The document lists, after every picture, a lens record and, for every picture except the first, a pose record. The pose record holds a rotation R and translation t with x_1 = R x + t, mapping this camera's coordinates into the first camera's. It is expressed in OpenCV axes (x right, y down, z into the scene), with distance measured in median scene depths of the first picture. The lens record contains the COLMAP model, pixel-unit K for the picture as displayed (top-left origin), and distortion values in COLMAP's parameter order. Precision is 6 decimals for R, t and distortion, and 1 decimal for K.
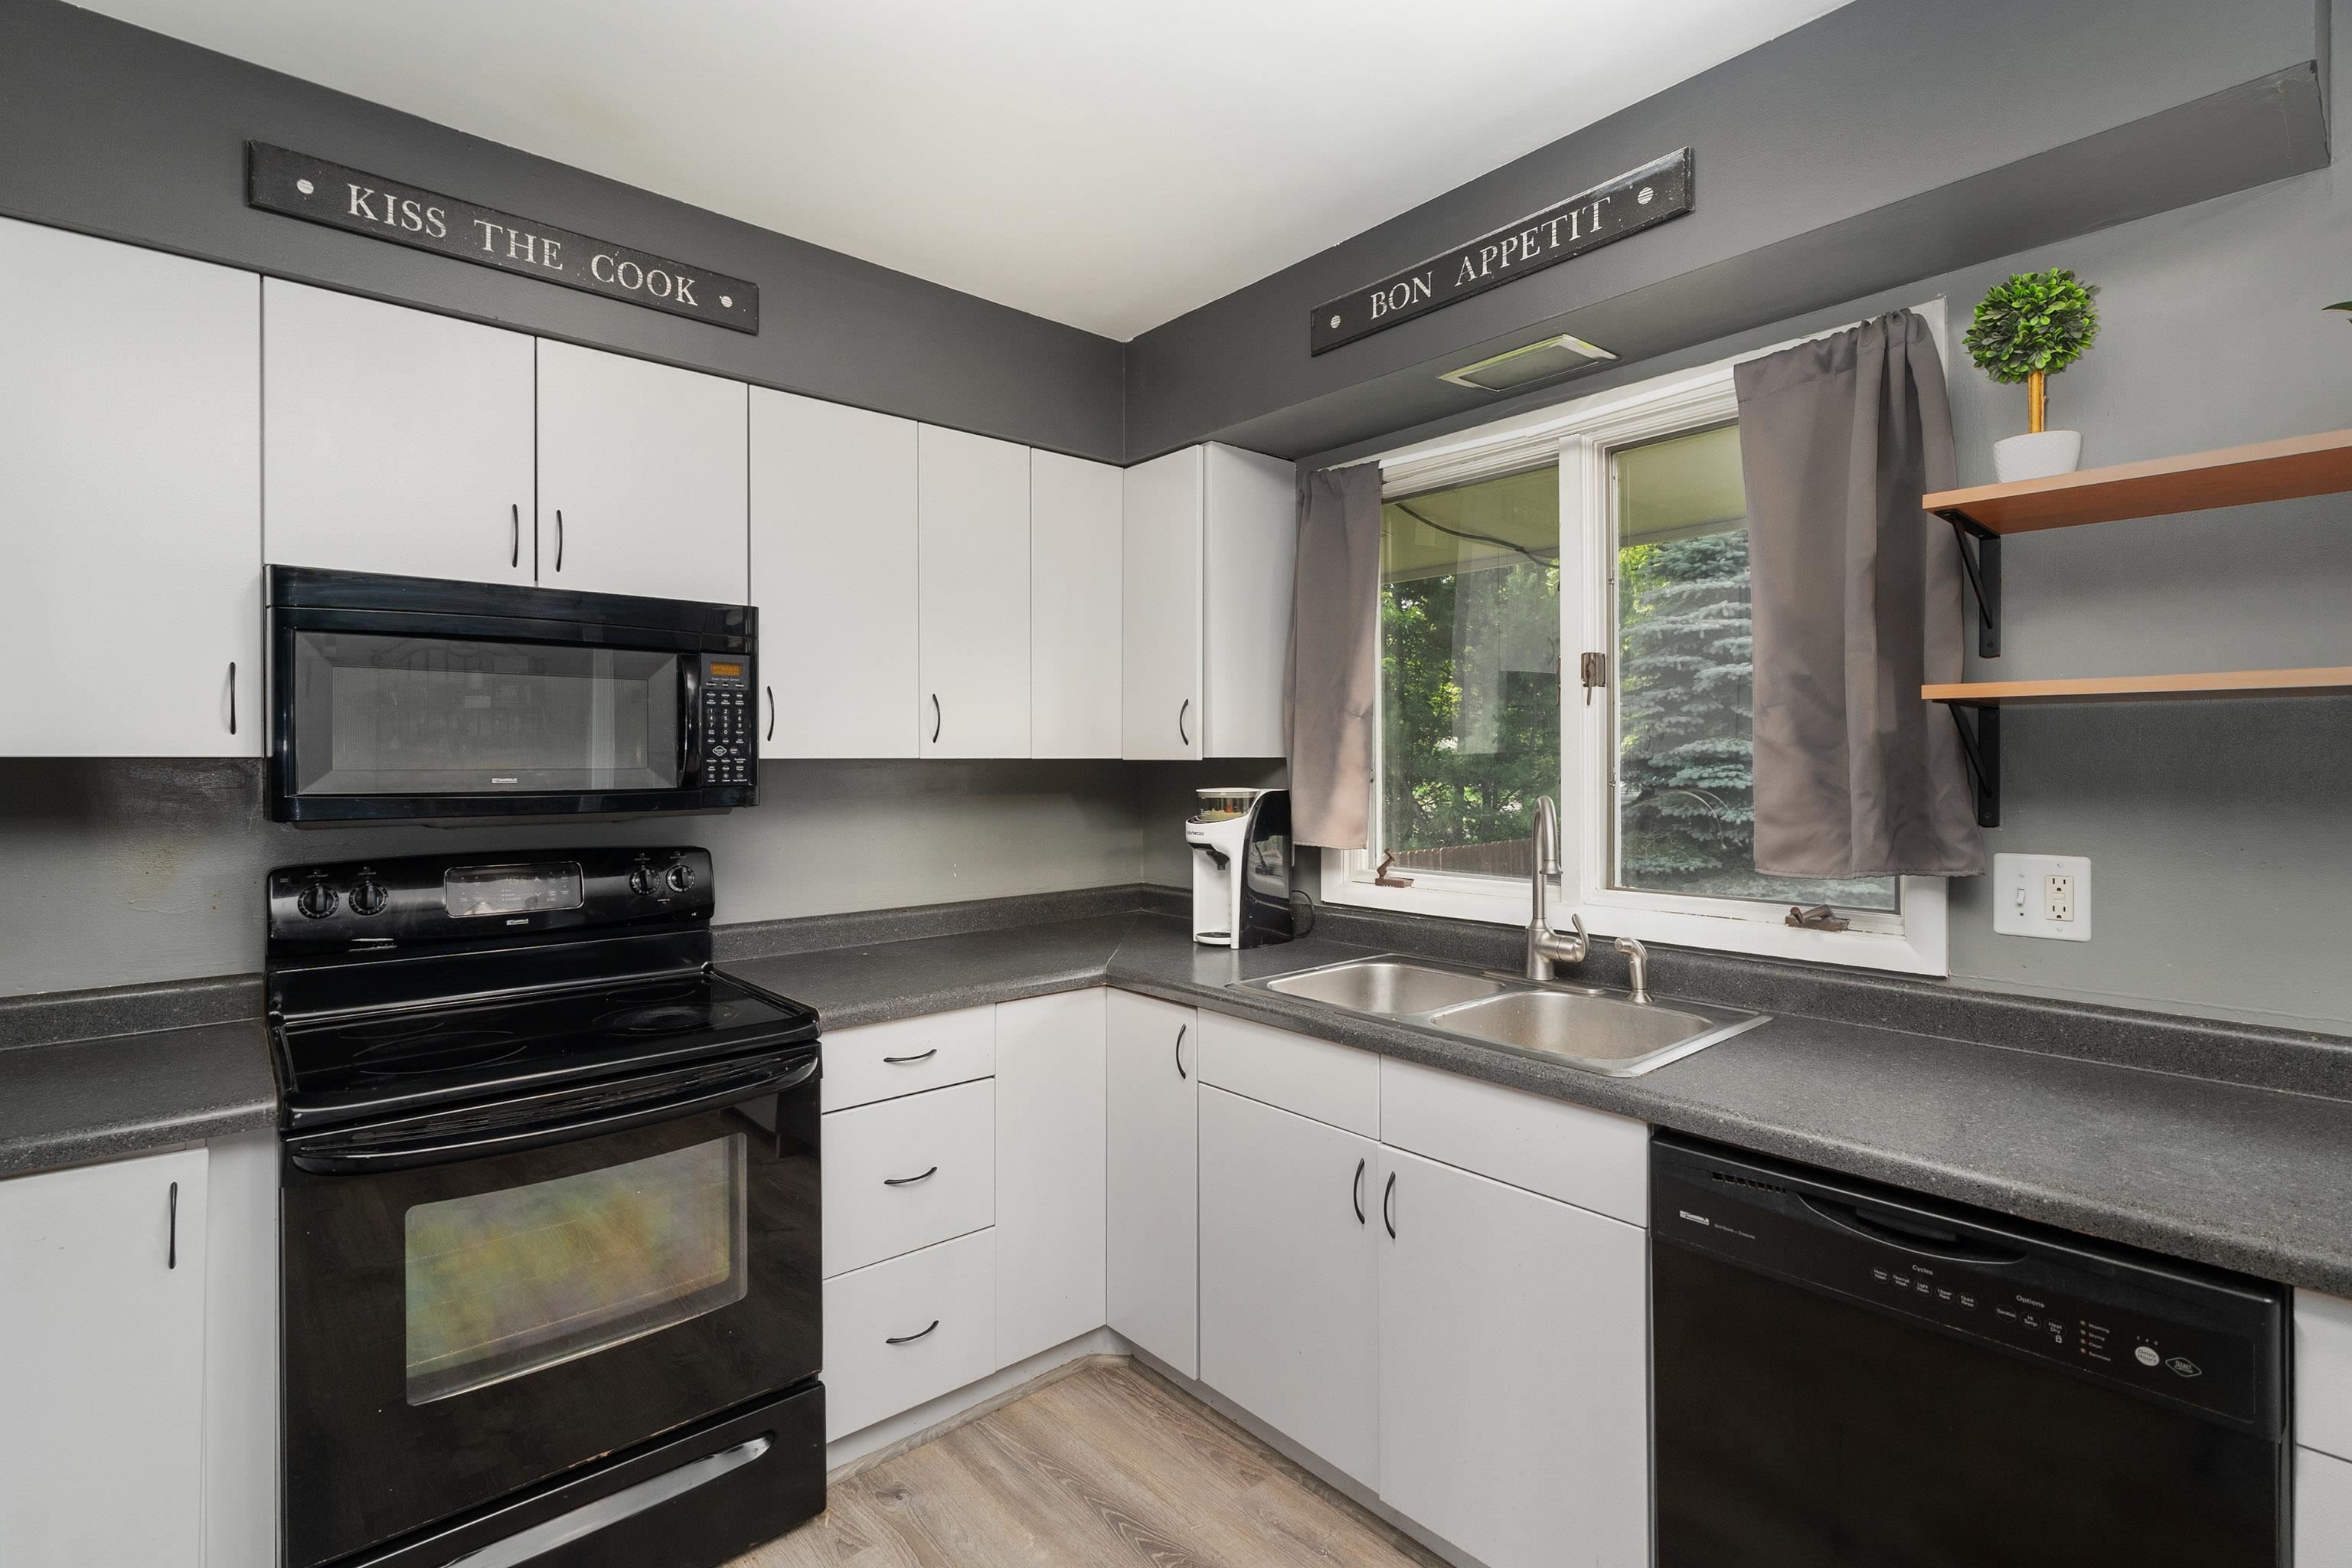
lens RADIAL K [[1085.2, 0, 1170.0], [0, 1085.2, 763.3], [0, 0, 1]] dist [-0.005925, 0.000304]
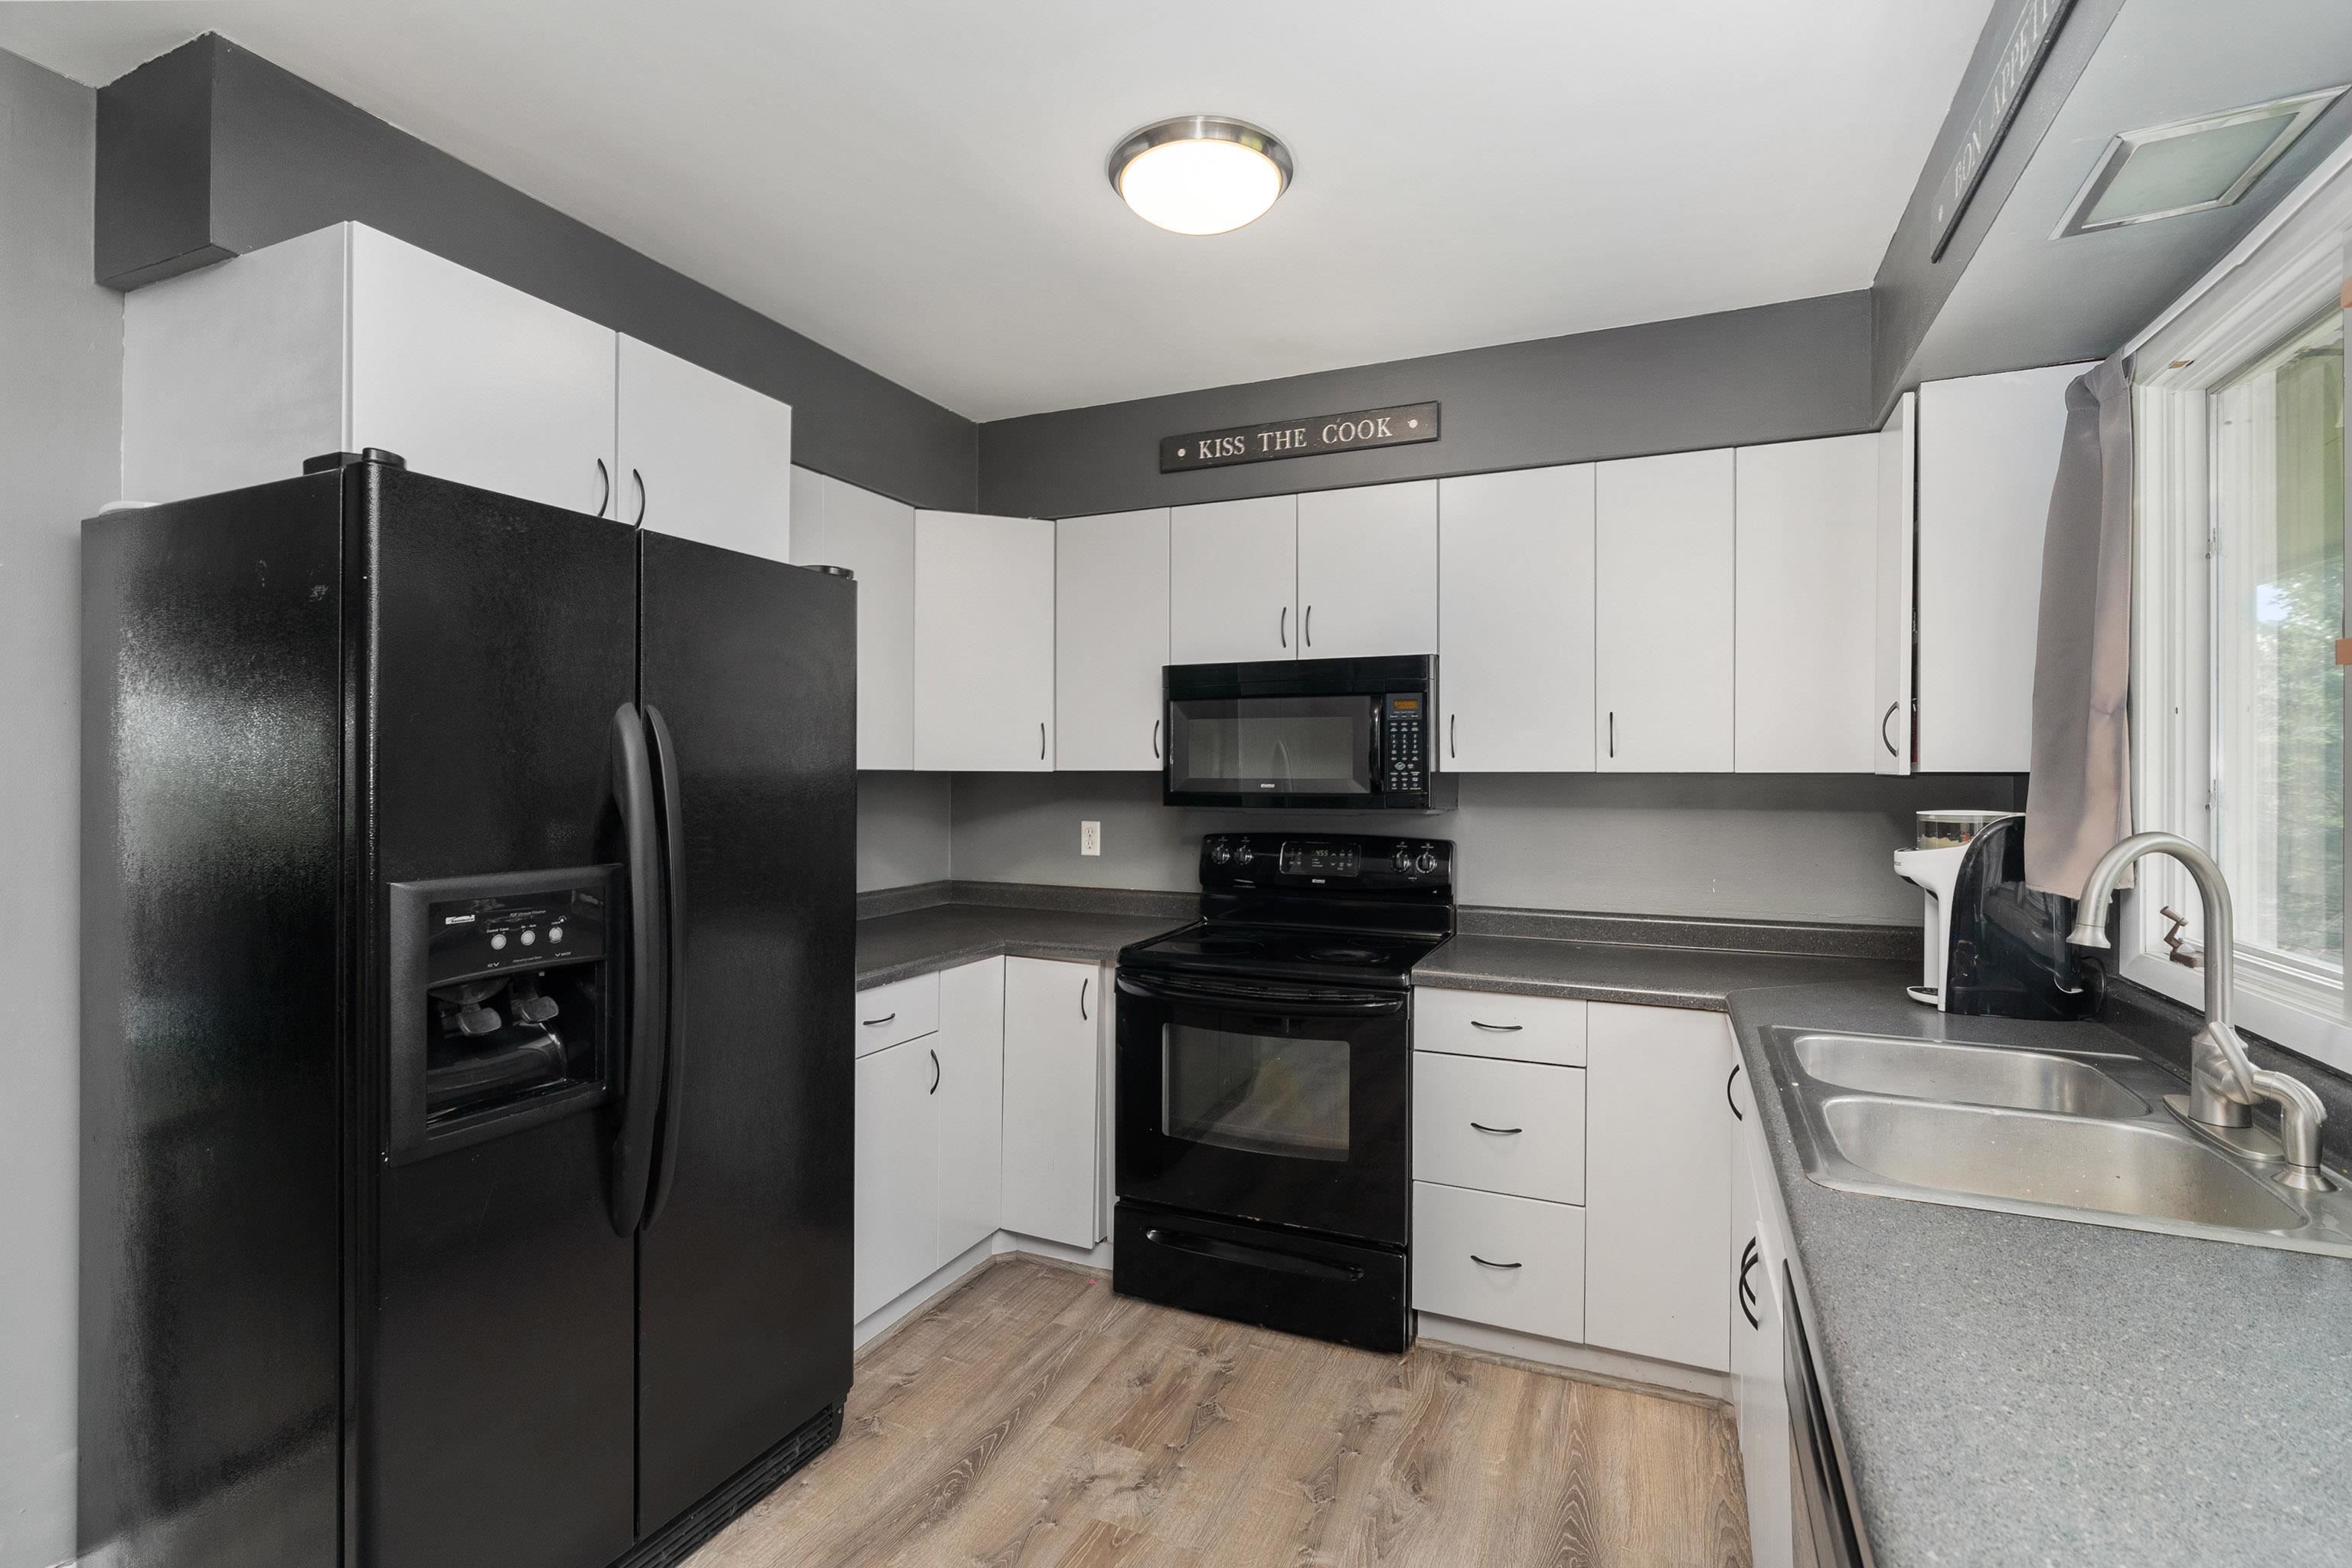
lens RADIAL K [[1085.2, 0, 1170.4], [0, 1085.2, 781.0], [0, 0, 1]] dist [-0.005925, 0.000304]
pose [[0.419049, 0.007946, -0.907929, 0.676773], [-0.006039, 0.999964, 0.005965, 0.000481], [0.907944, 0.002983, 0.419082, 0.187499]]
